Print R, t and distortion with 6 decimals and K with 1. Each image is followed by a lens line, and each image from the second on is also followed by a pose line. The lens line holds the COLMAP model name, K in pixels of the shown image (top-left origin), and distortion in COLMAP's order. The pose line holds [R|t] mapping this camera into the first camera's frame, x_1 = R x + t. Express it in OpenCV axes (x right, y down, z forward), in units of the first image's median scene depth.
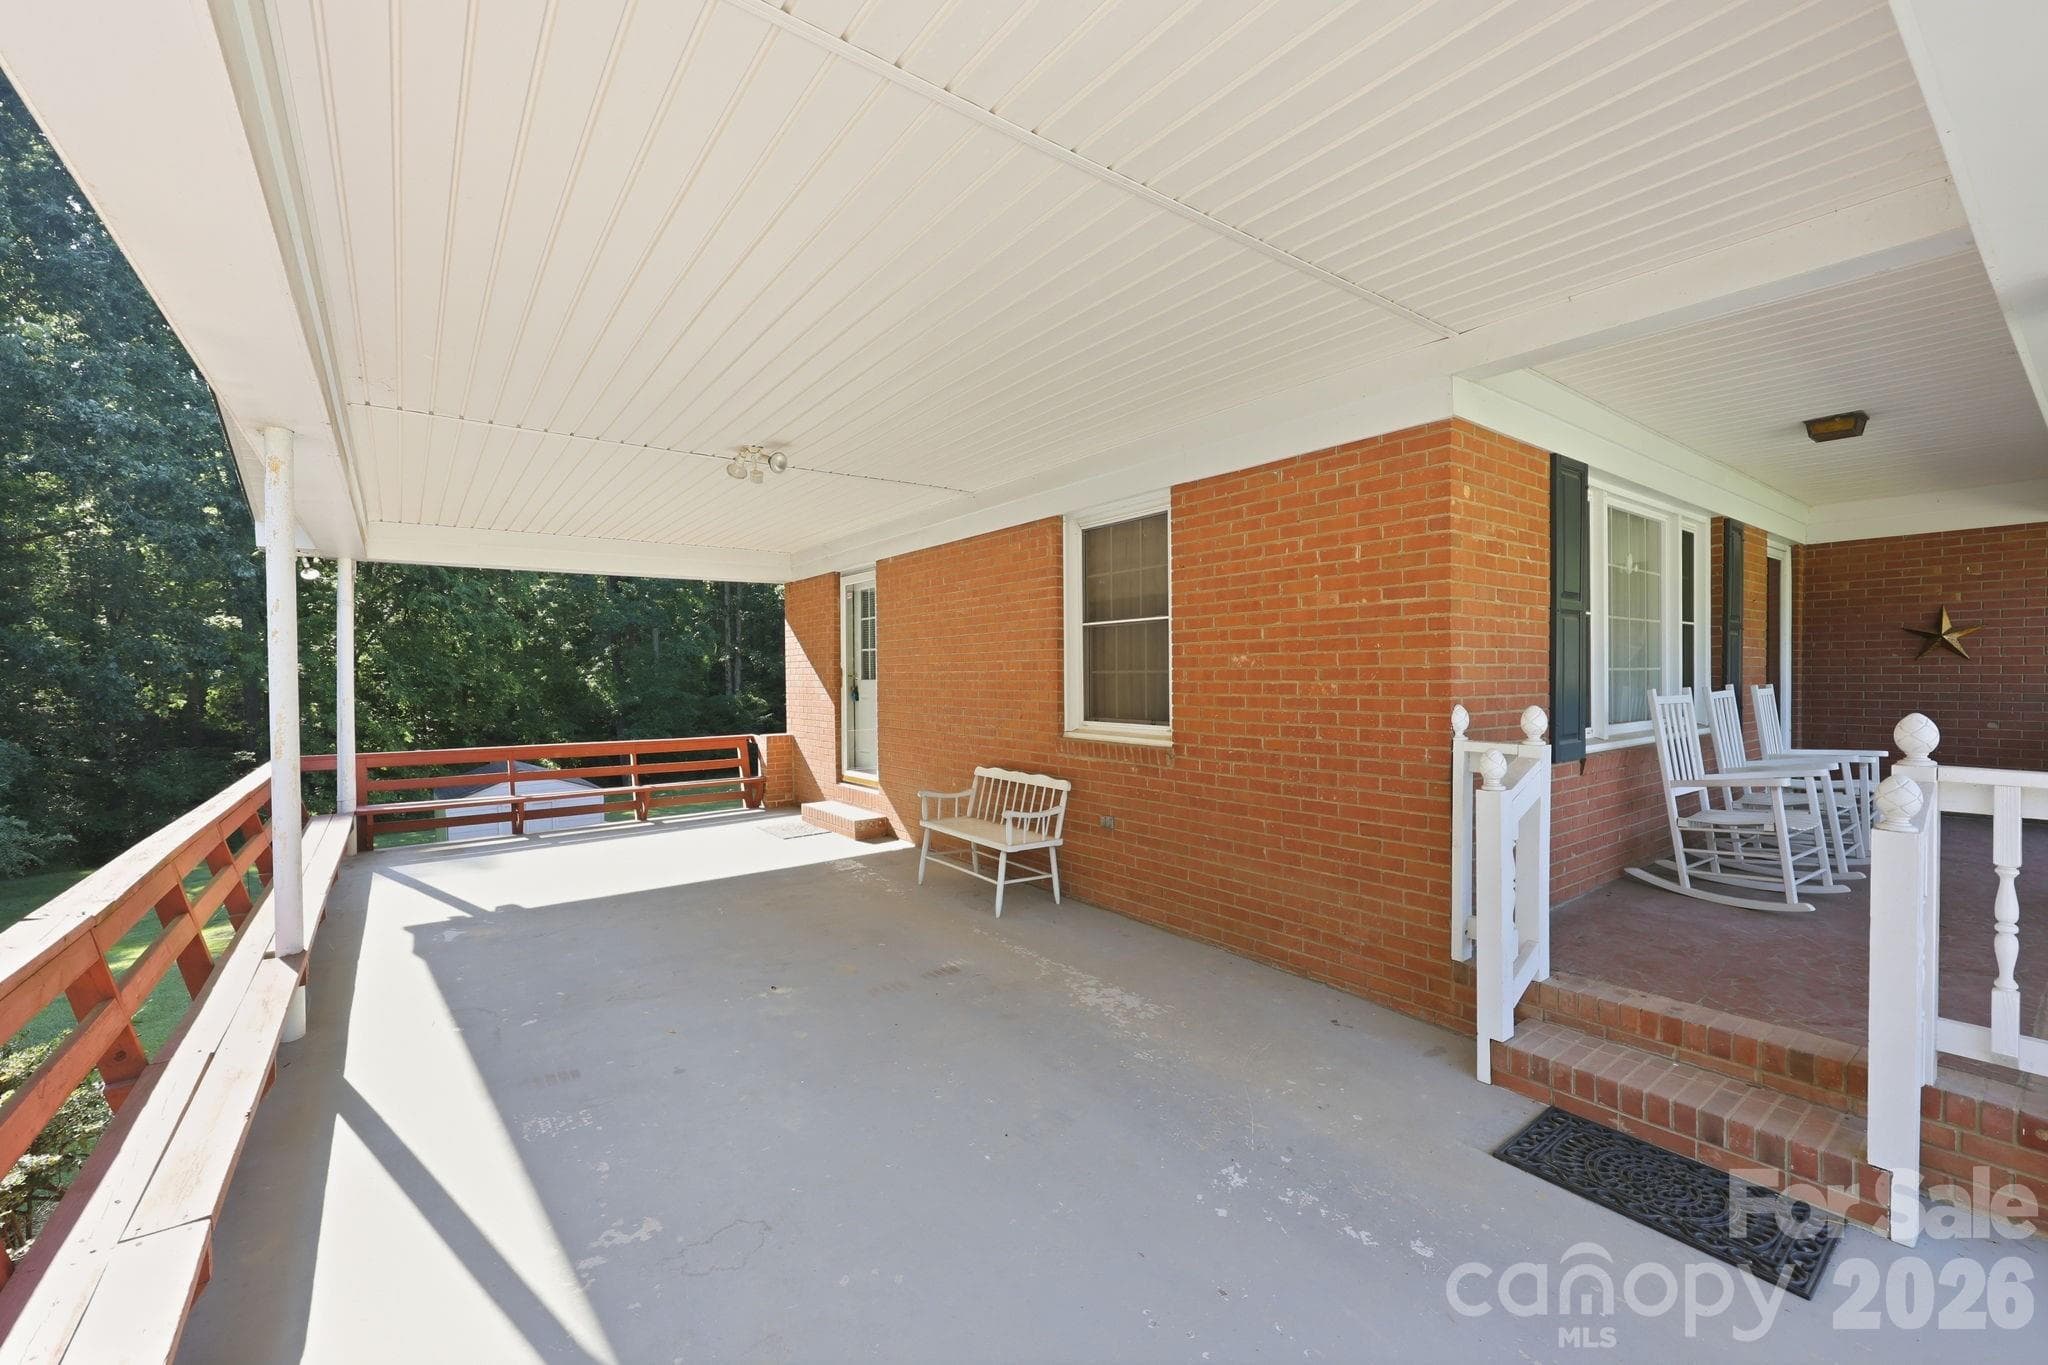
lens RADIAL K [[835.5, 0, 1028.2], [0, 835.5, 684.2], [0, 0, 1]] dist [-0.000065, 0.000894]
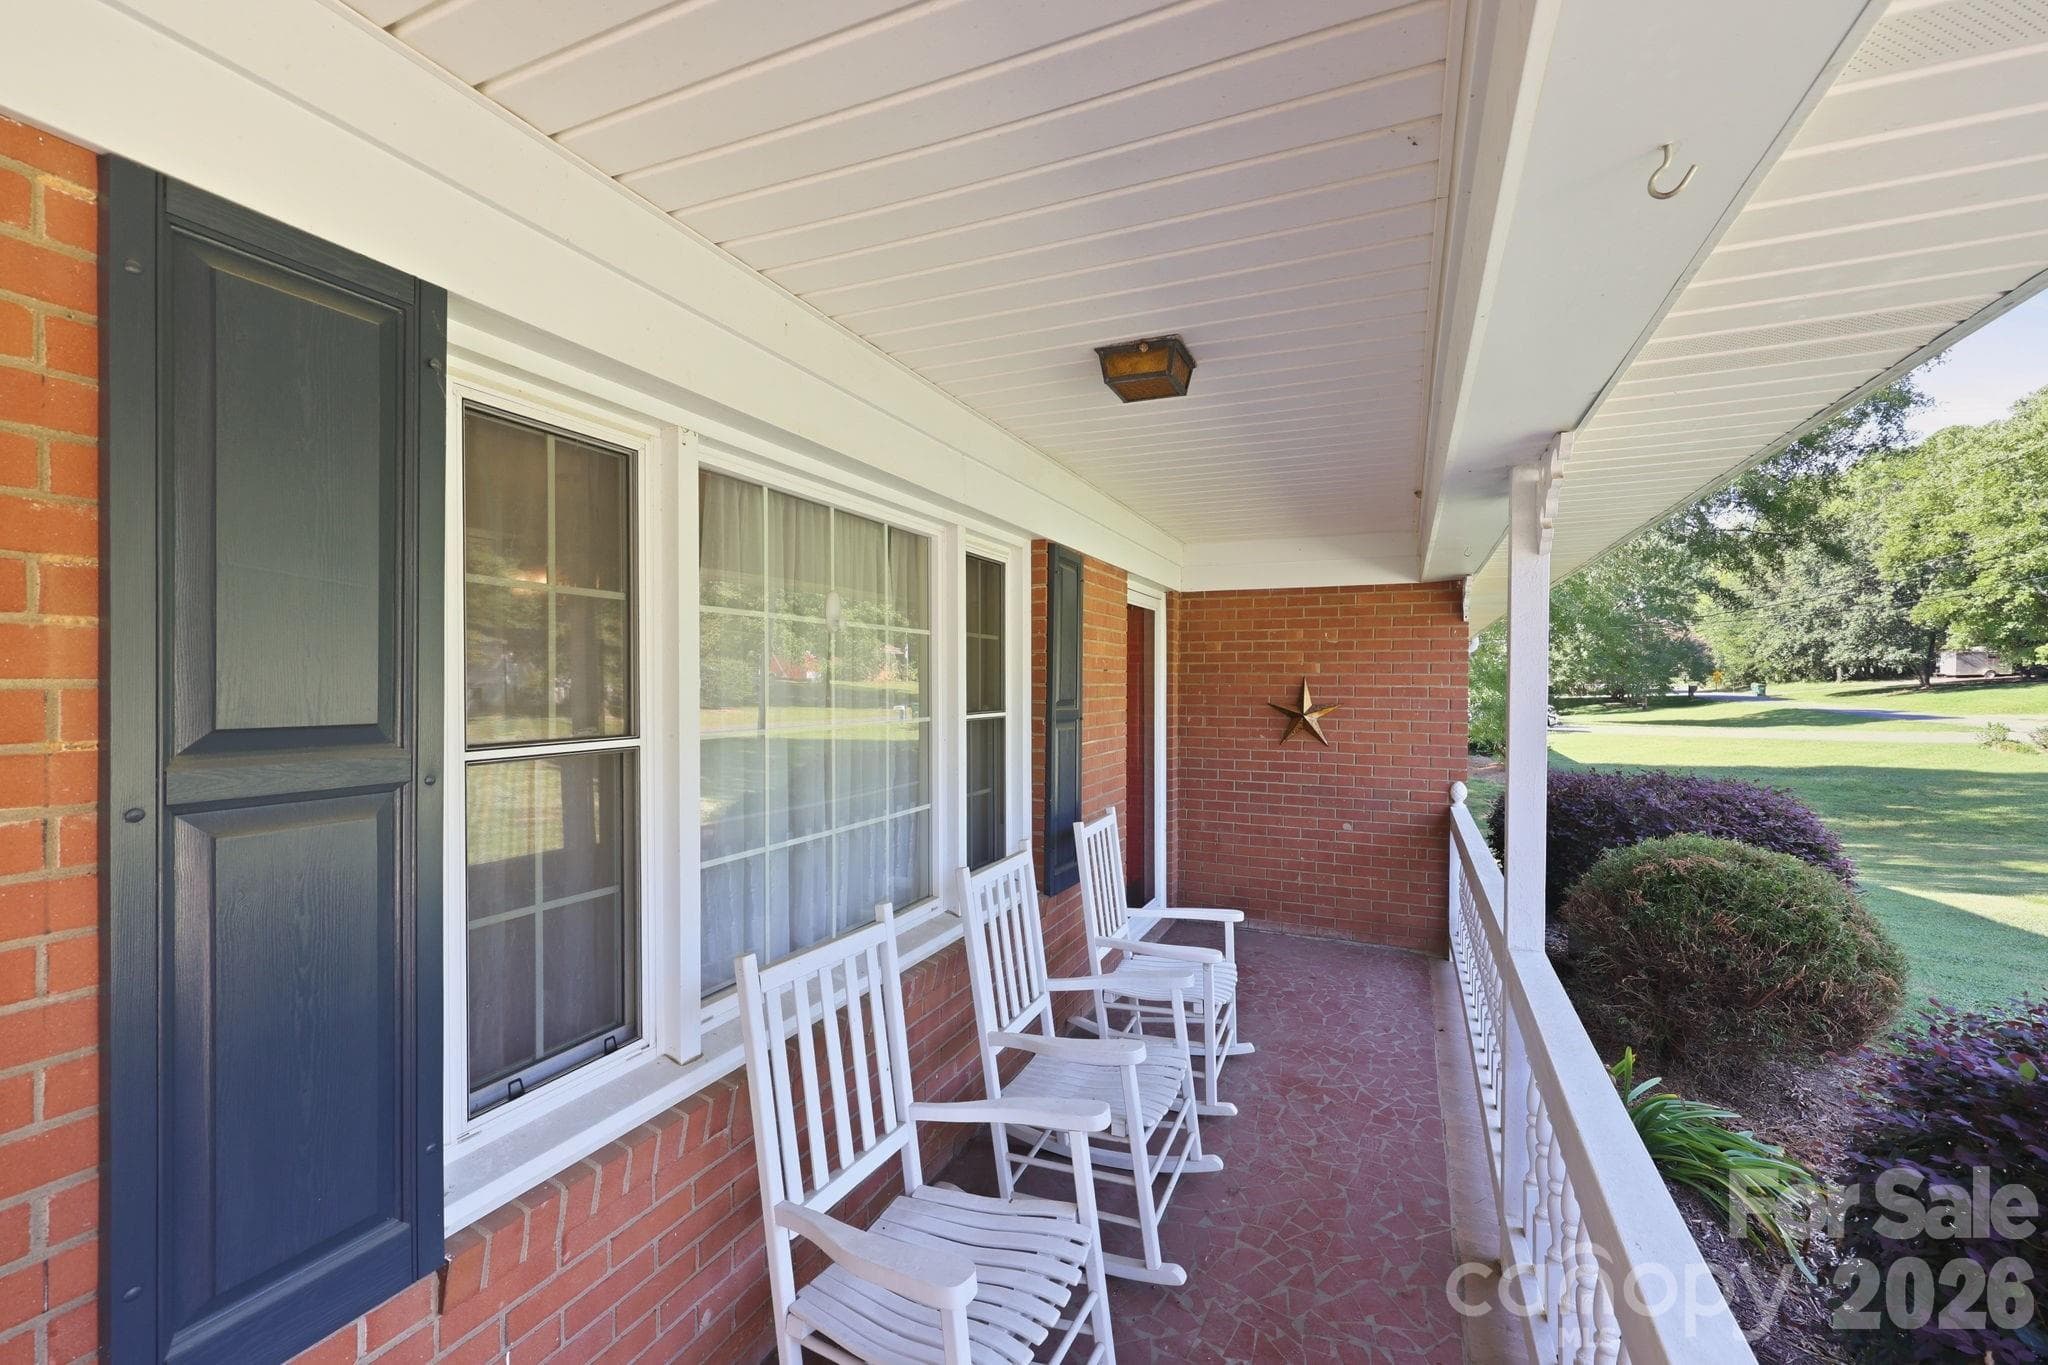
lens RADIAL K [[835.5, 0, 1031.1], [0, 835.5, 685.8], [0, 0, 1]] dist [-0.000065, 0.000894]
pose [[0.876161, 0.008863, 0.481938, 0.476421], [-0.003422, 0.999920, -0.012169, -0.076759], [-0.482007, 0.009013, 0.876121, 0.422961]]
